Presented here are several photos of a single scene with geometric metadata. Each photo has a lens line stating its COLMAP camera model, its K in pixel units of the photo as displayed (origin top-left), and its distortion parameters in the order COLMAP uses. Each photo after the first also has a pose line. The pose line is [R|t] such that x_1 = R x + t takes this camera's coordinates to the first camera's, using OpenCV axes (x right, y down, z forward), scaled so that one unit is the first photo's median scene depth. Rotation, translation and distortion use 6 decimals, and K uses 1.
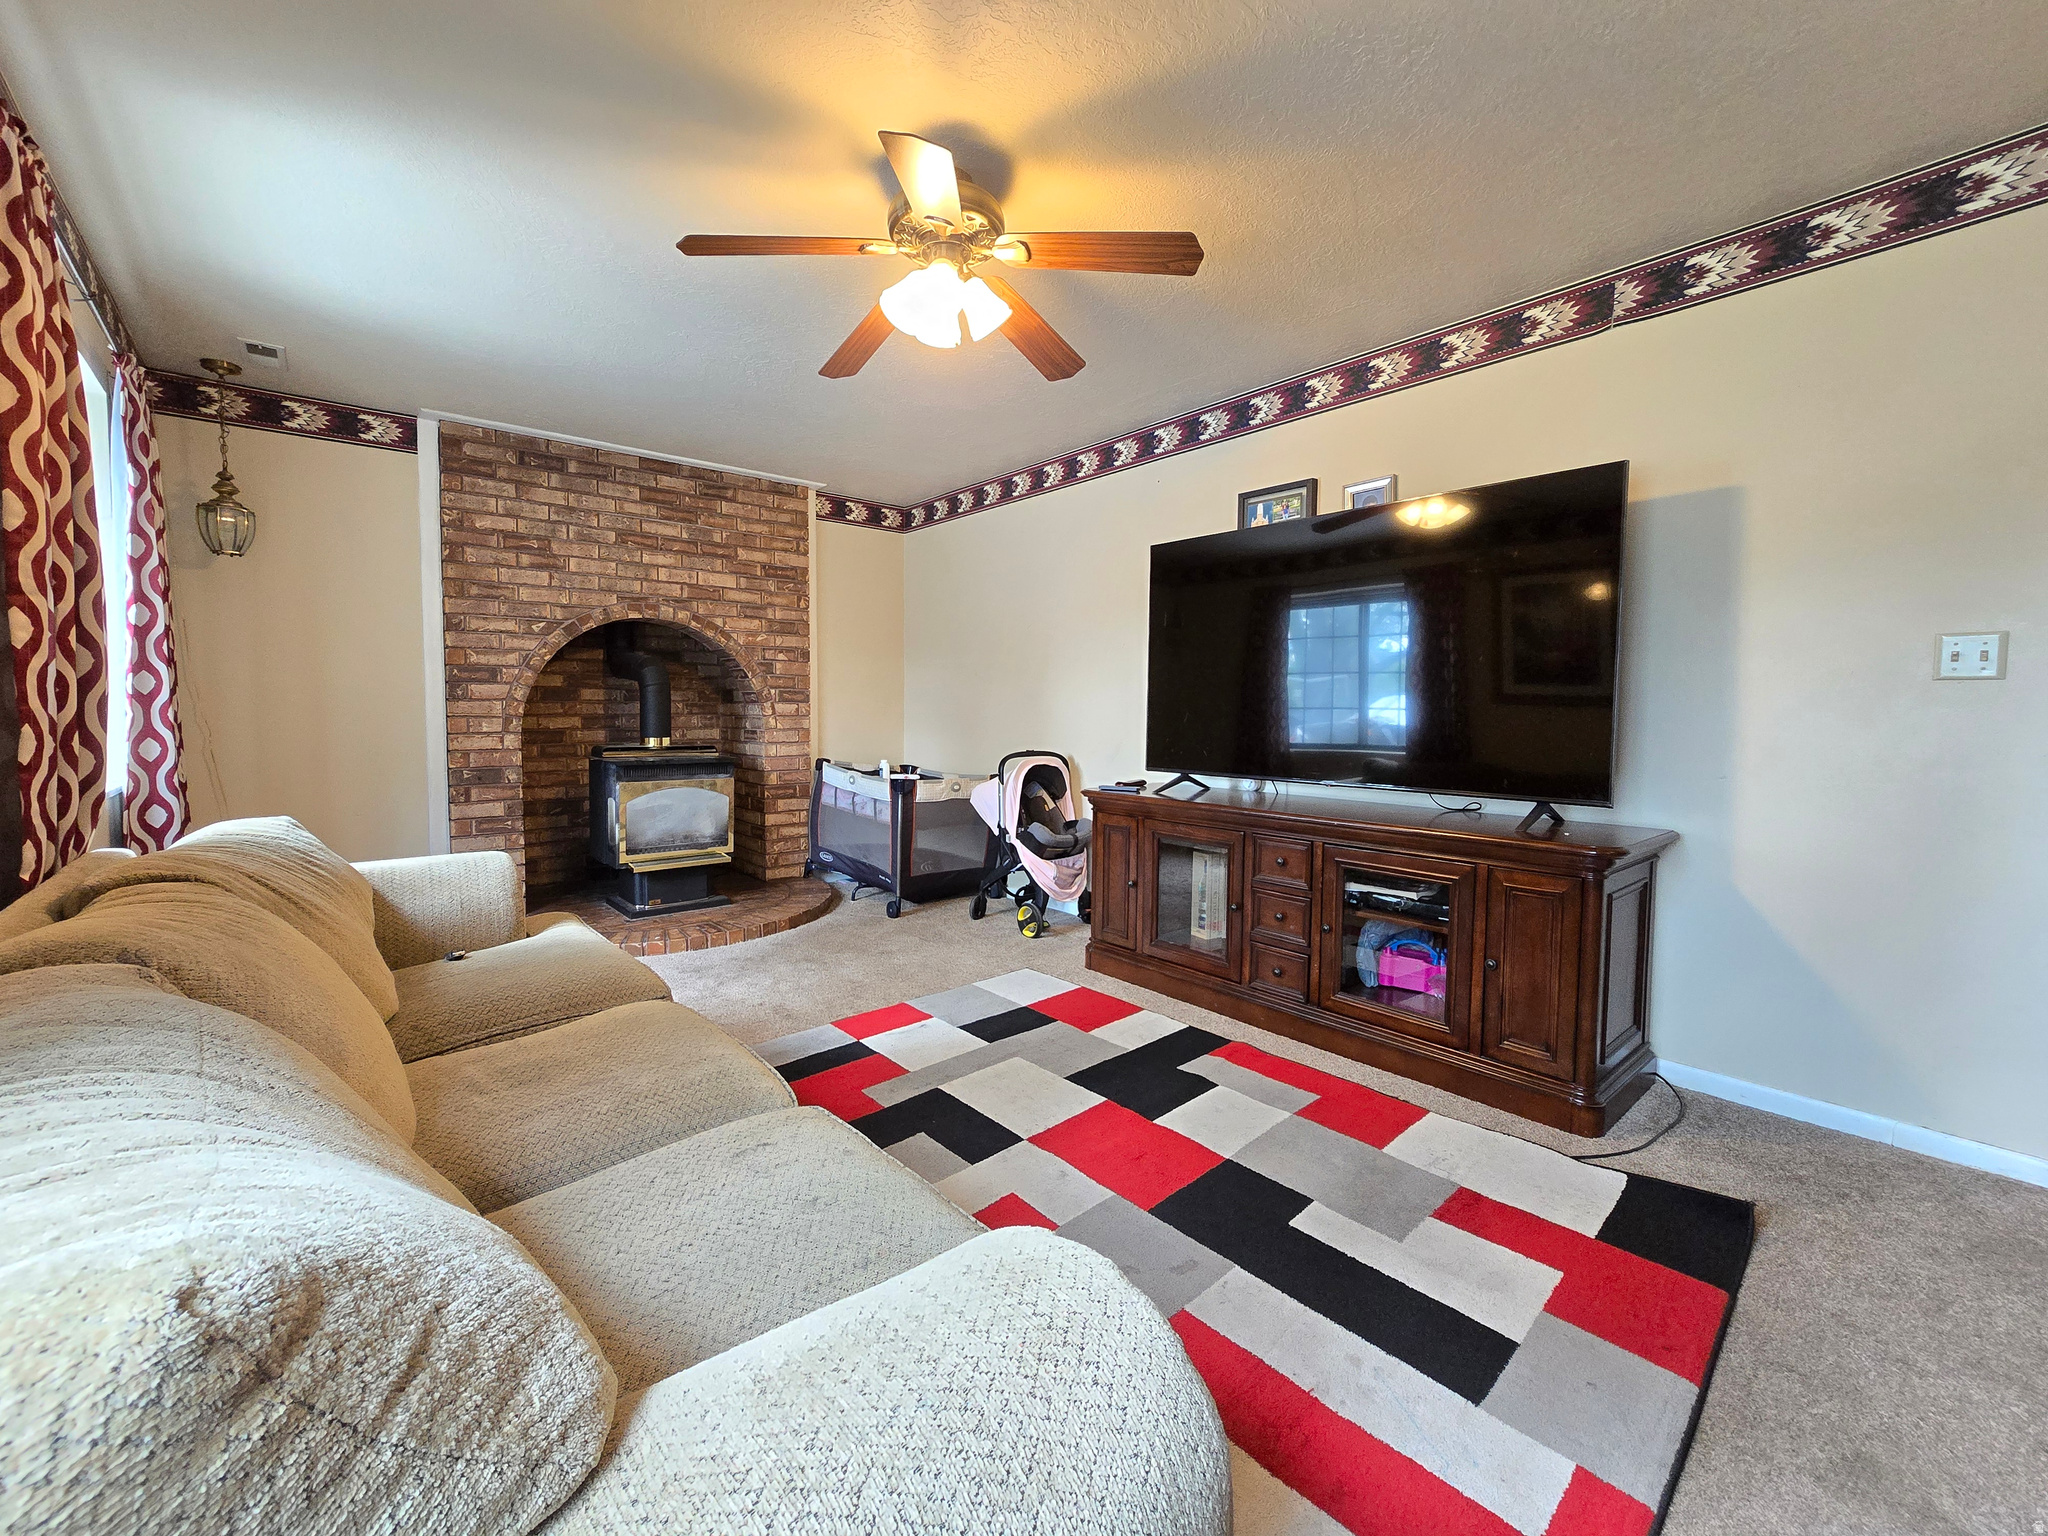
lens RADIAL K [[838.4, 0, 1016.1], [0, 838.4, 752.1], [0, 0, 1]] dist [-0.002672, -0.000591]
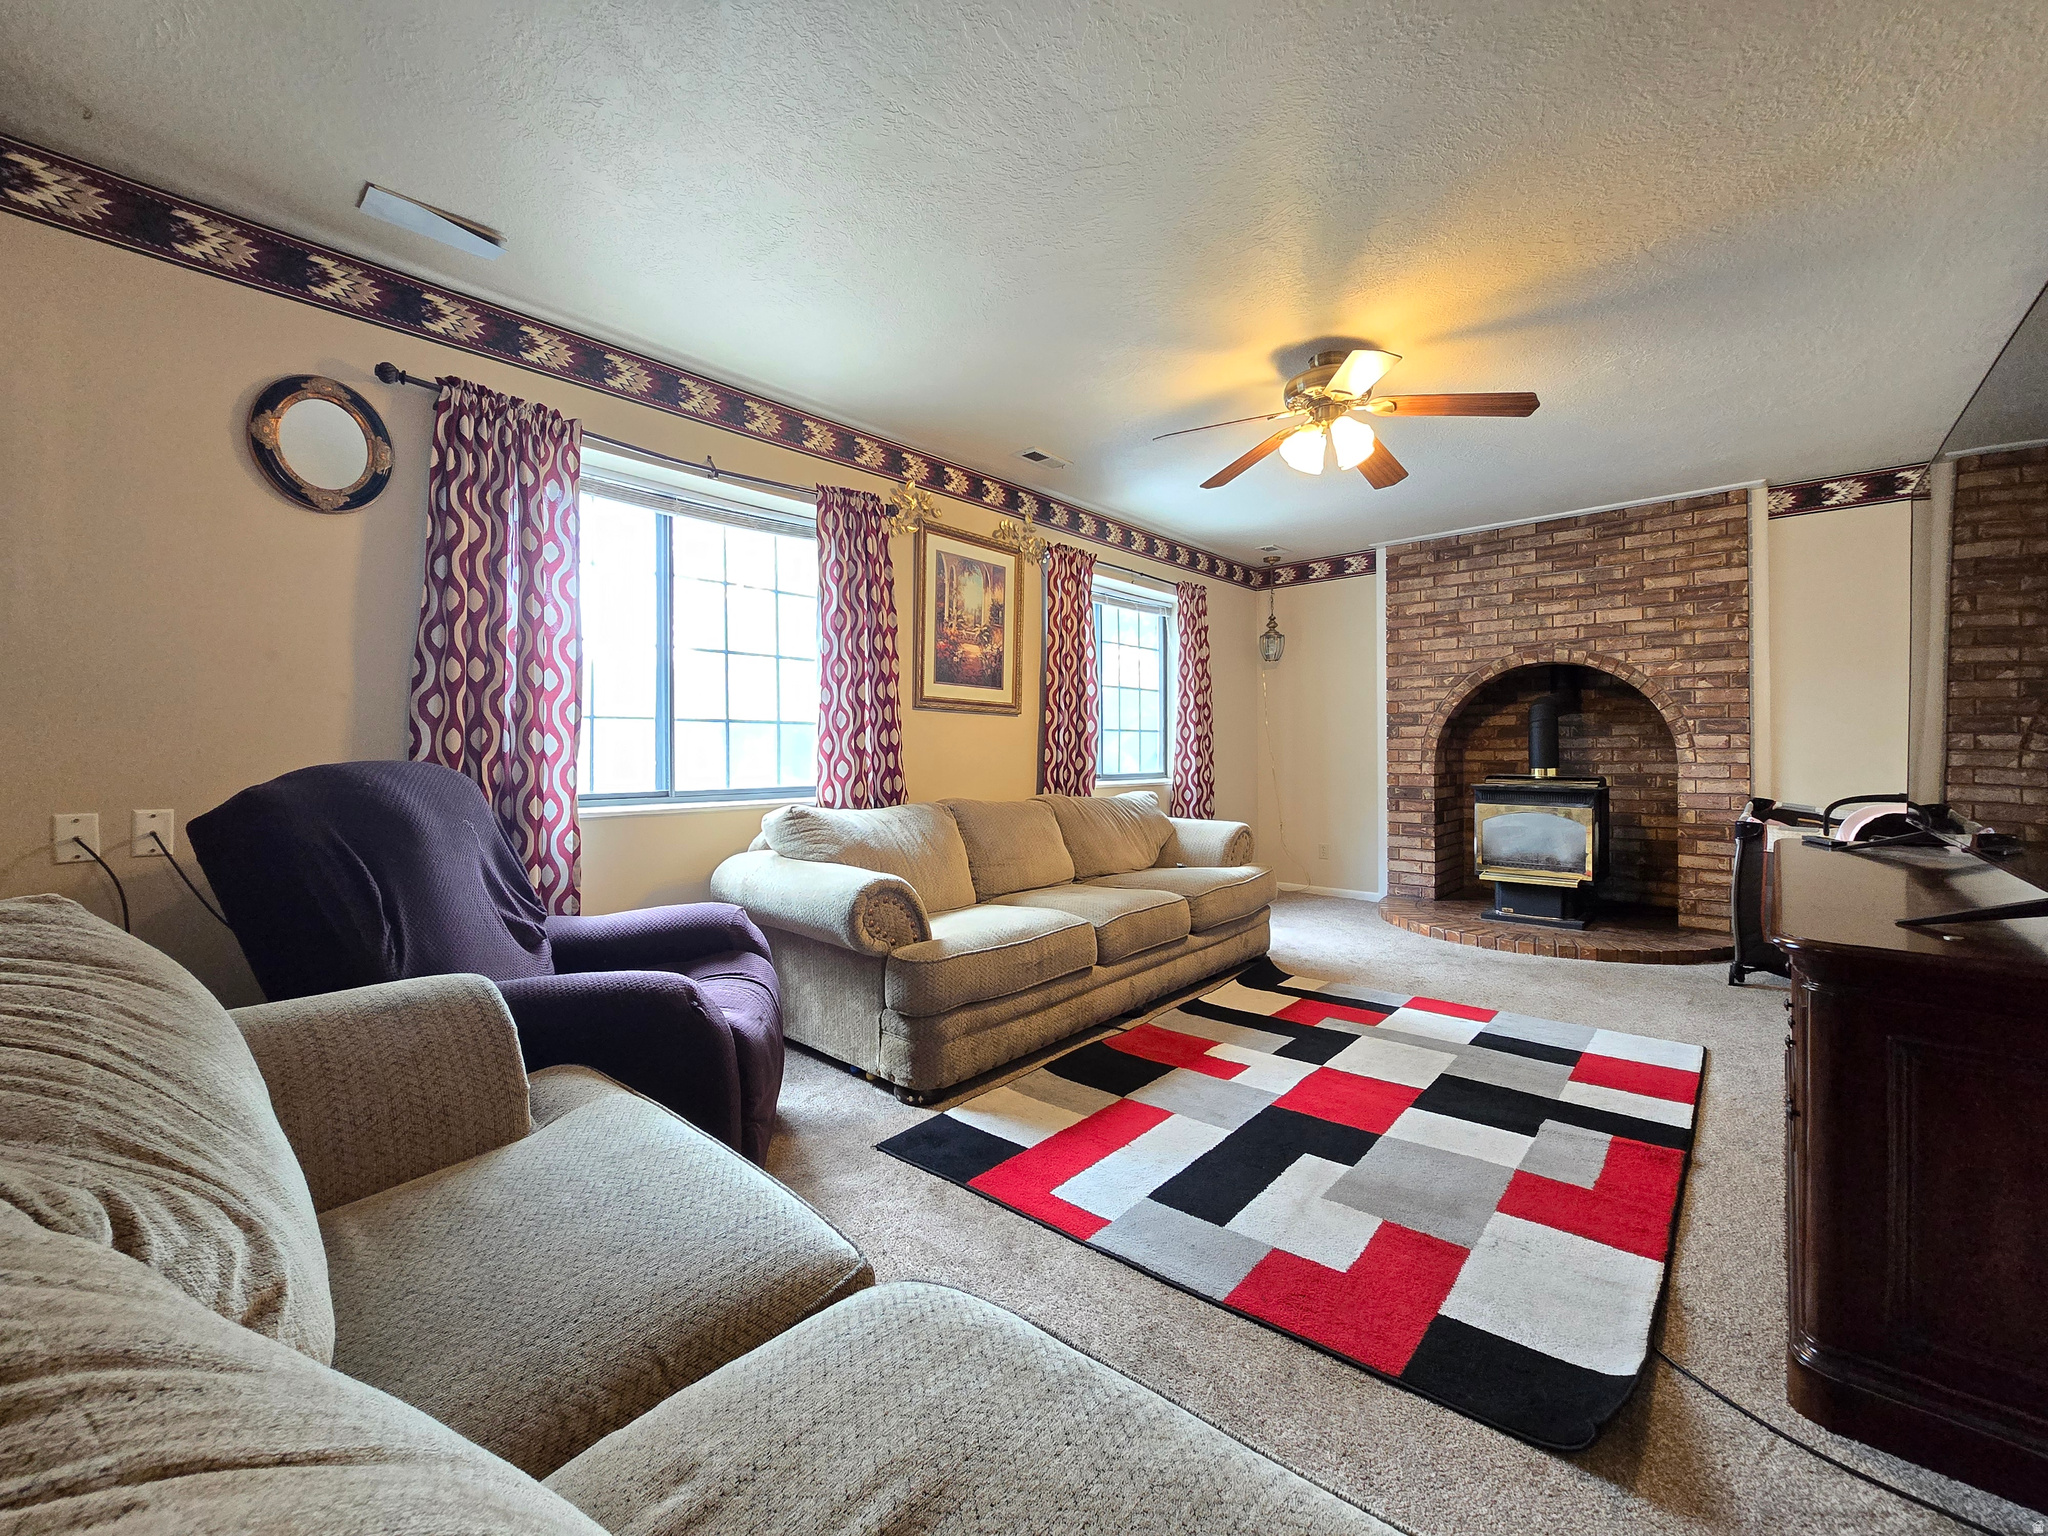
lens RADIAL K [[838.4, 0, 1011.5], [0, 838.4, 761.2], [0, 0, 1]] dist [-0.002672, -0.000591]
pose [[0.126460, 0.007885, -0.991940, 0.613566], [-0.047395, 0.998874, 0.001898, 0.004504], [0.990839, 0.046773, 0.126691, 0.164750]]
